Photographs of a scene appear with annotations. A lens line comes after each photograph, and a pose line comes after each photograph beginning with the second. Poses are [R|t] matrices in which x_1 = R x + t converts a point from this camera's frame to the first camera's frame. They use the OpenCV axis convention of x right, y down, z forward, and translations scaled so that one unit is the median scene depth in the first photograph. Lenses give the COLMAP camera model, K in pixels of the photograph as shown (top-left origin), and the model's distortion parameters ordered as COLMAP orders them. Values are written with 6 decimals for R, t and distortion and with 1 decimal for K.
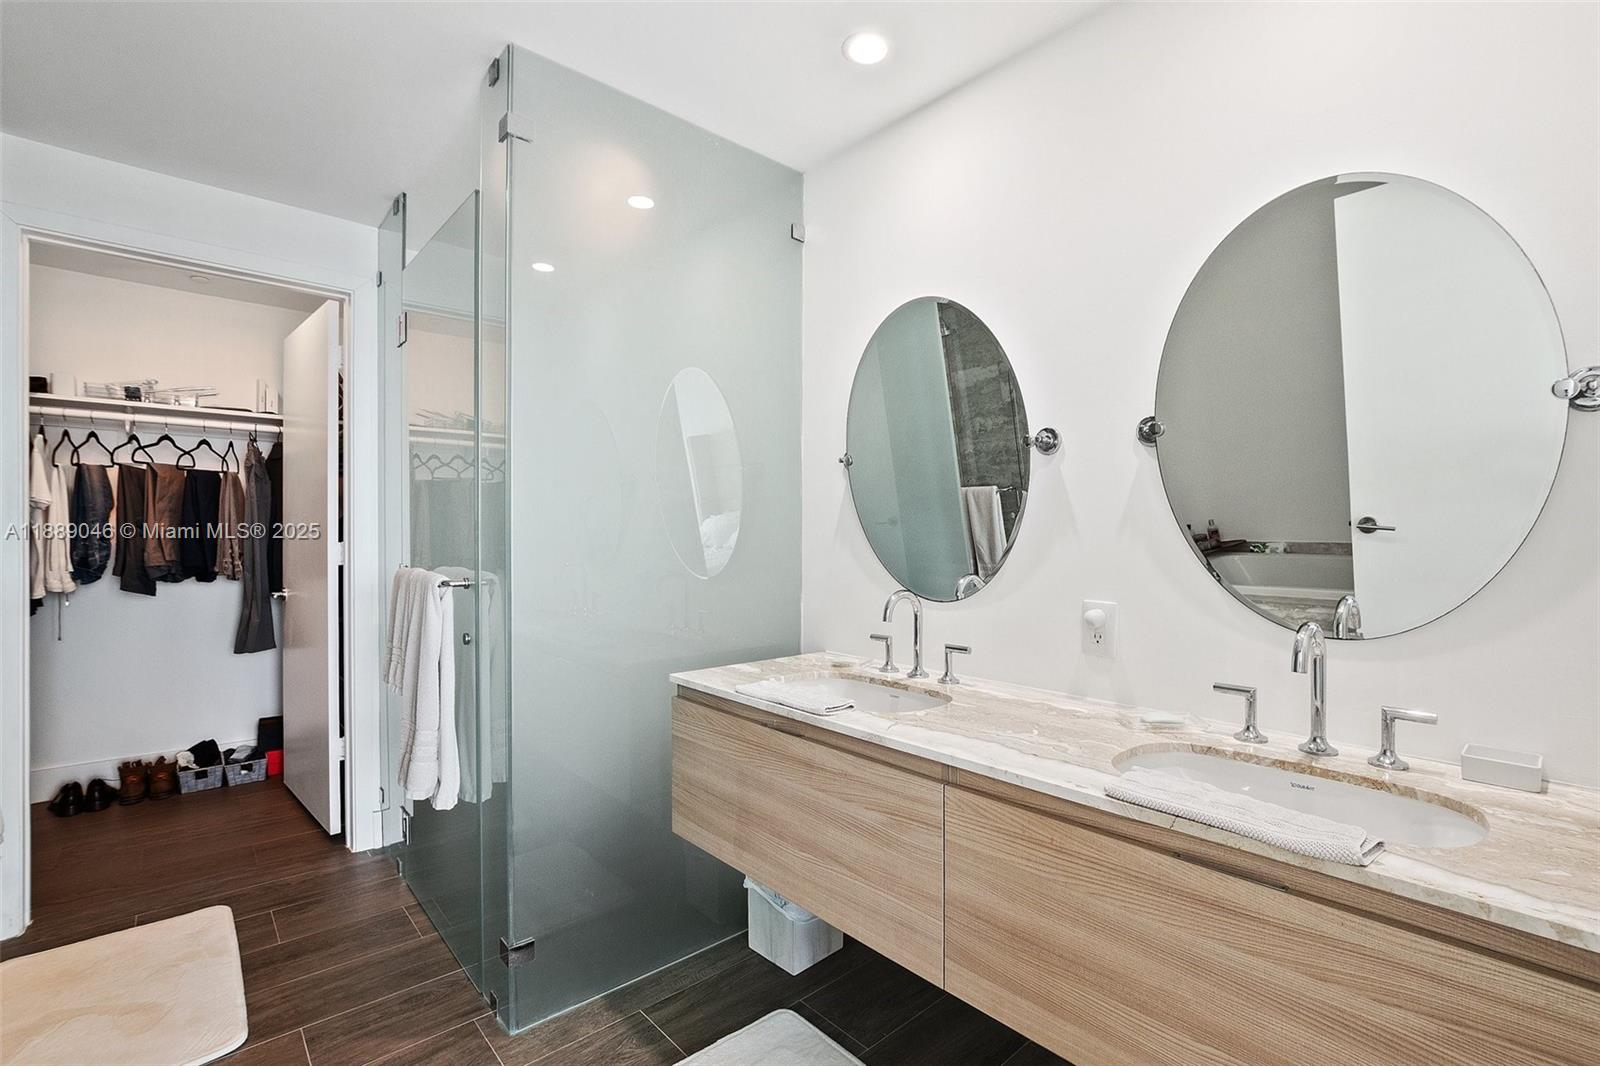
lens RADIAL K [[706.4, 0, 793.6], [0, 706.4, 545.8], [0, 0, 1]] dist [-0.035602, 0.010684]
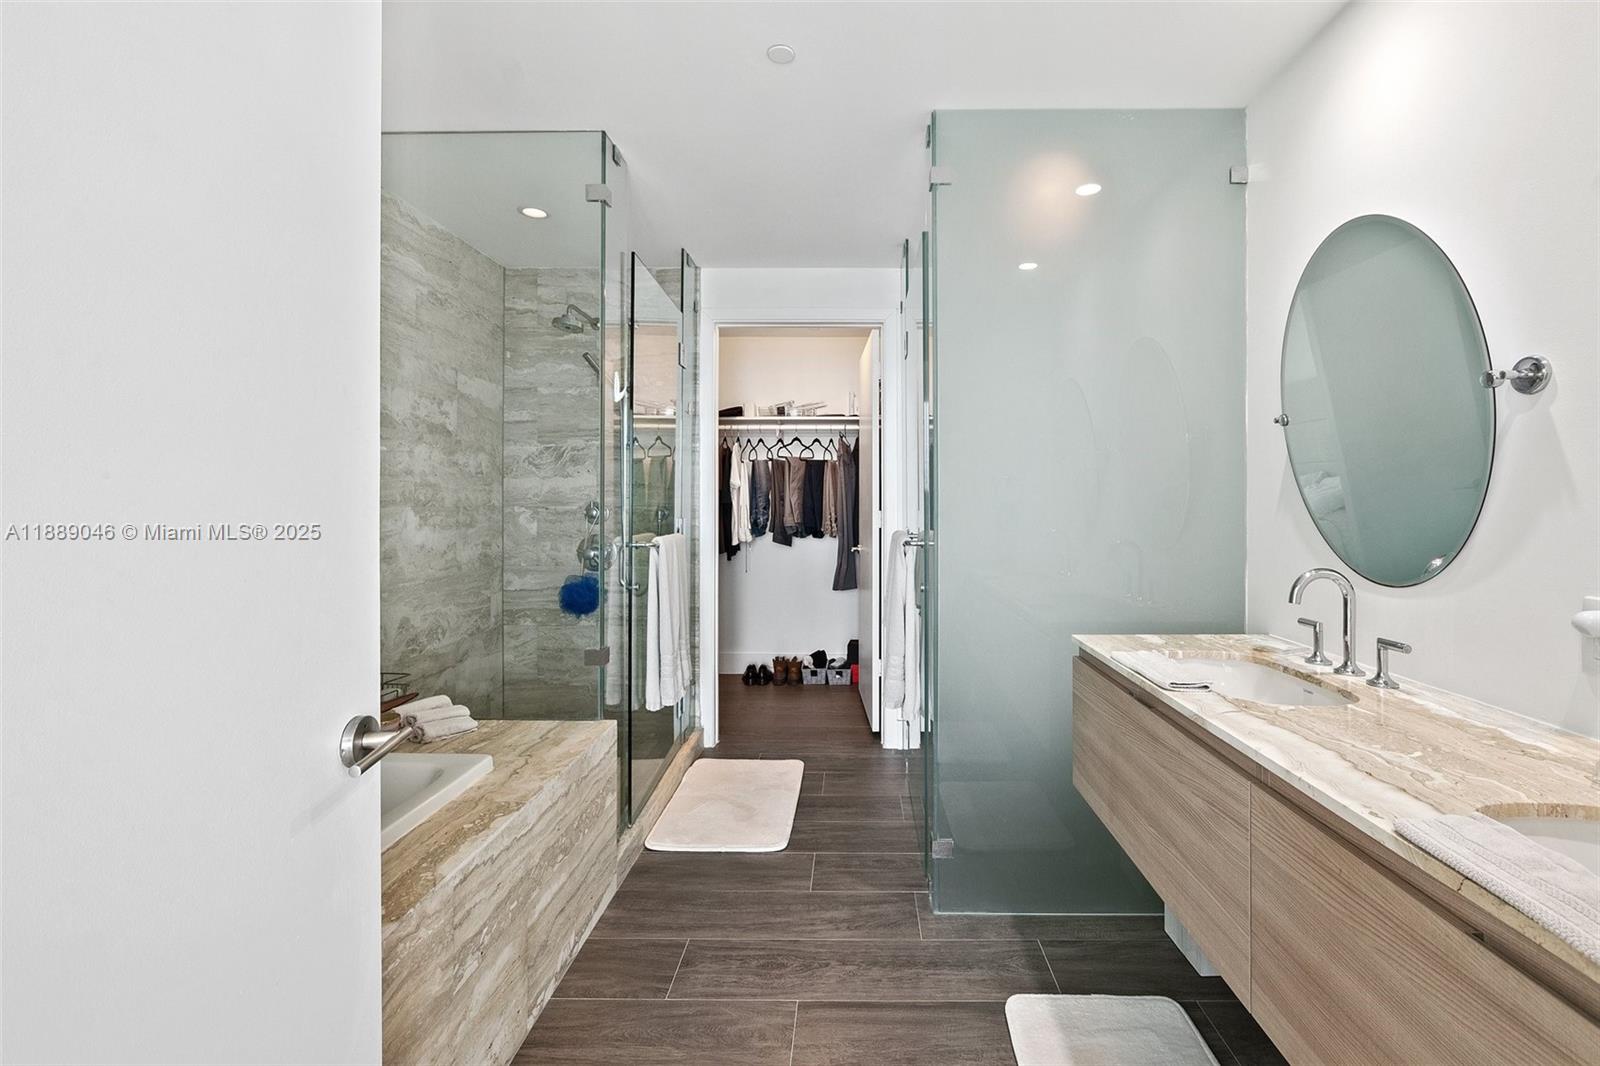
lens RADIAL K [[706.4, 0, 862.6], [0, 706.4, 504.0], [0, 0, 1]] dist [-0.035602, 0.010684]
pose [[0.728806, -0.003051, -0.684713, 0.296629], [-0.007765, 0.999889, -0.012720, -0.000423], [0.684676, 0.014587, 0.728701, 0.003675]]
